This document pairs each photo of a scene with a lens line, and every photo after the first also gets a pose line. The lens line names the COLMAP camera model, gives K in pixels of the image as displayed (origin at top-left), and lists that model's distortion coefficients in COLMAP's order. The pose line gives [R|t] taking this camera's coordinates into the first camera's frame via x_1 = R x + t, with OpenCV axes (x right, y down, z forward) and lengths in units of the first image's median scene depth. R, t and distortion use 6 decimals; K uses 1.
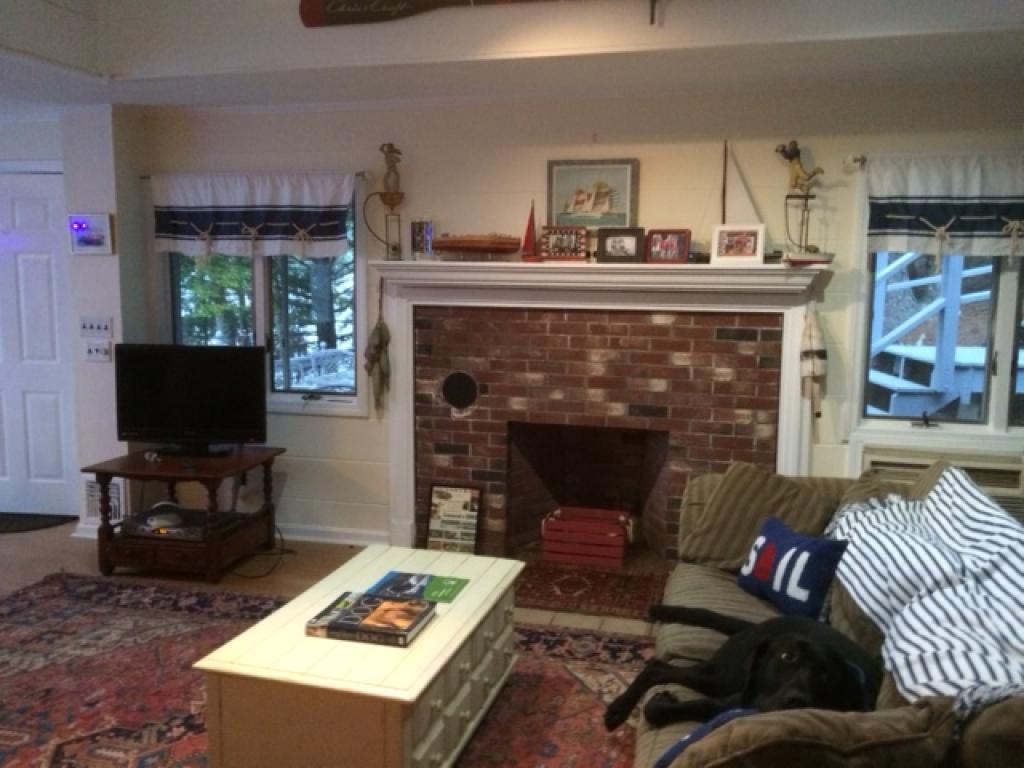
lens RADIAL K [[876.0, 0, 512.0], [0, 876.0, 384.0], [0, 0, 1]] dist [0.071556, -0.115109]
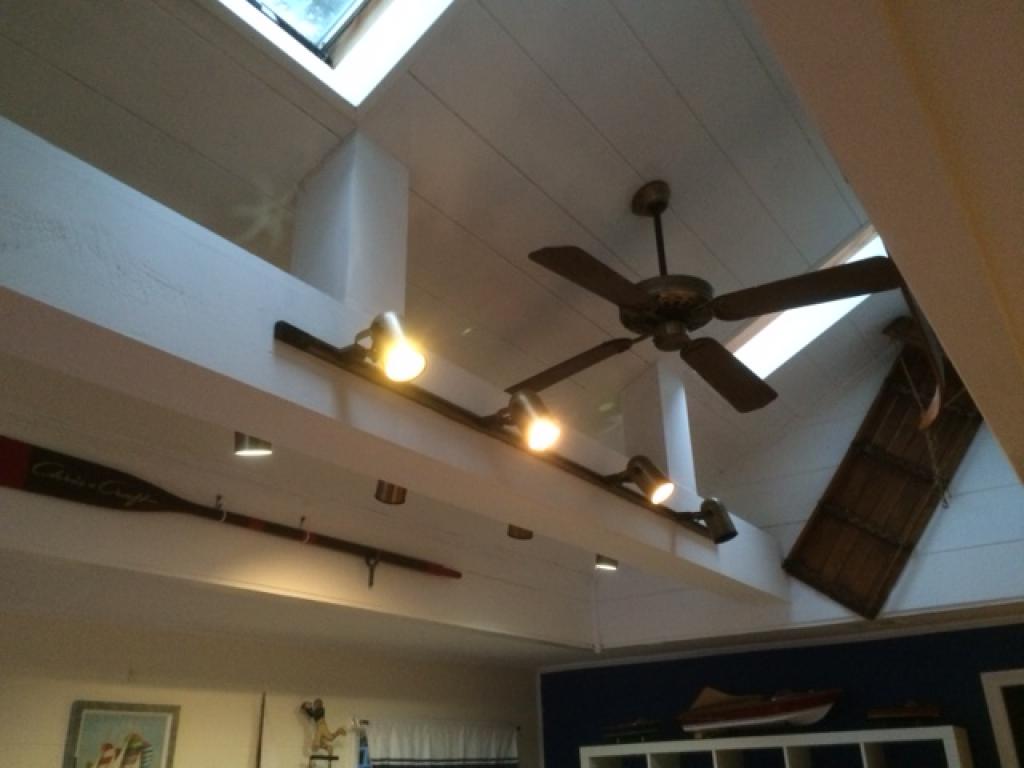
lens RADIAL K [[876.0, 0, 512.0], [0, 876.0, 384.0], [0, 0, 1]] dist [0.071556, -0.115109]
pose [[0.346822, 0.365011, 0.863992, -0.605837], [0.158899, 0.884986, -0.437665, -0.109882], [-0.924373, 0.289080, 0.248933, 0.413911]]
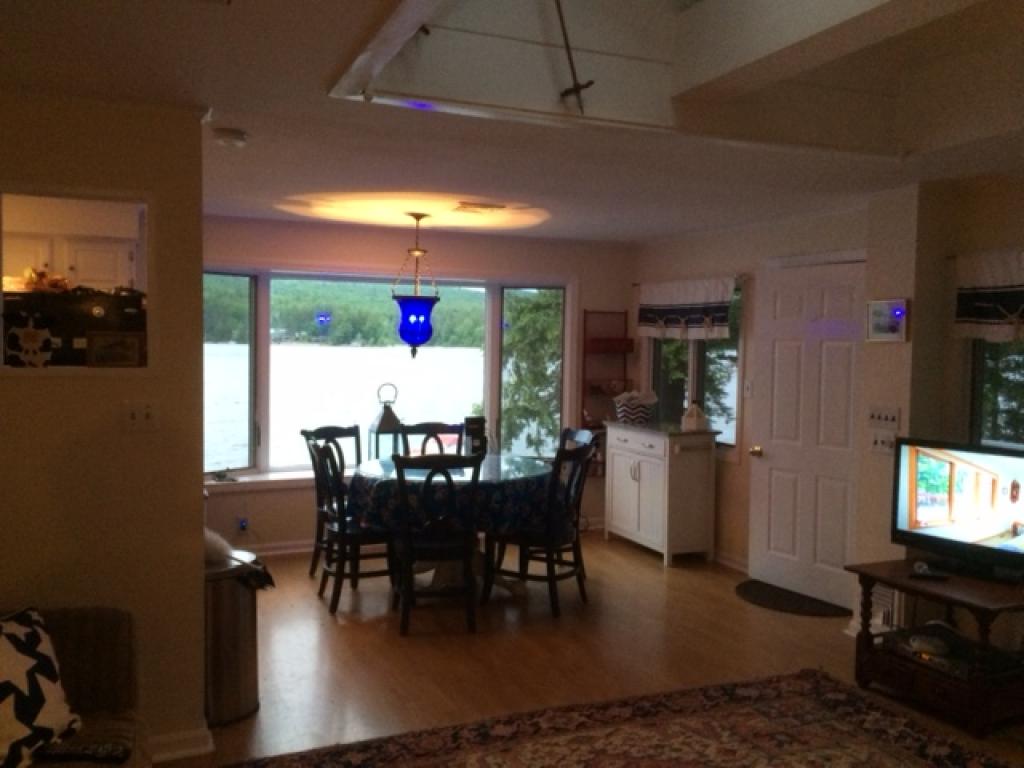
lens RADIAL K [[876.0, 0, 512.0], [0, 876.0, 384.0], [0, 0, 1]] dist [0.071556, -0.115109]
pose [[0.619632, 0.033923, -0.784159, 0.028260], [-0.110109, 0.992943, -0.044052, -0.016819], [0.777130, 0.113639, 0.618995, 0.116753]]
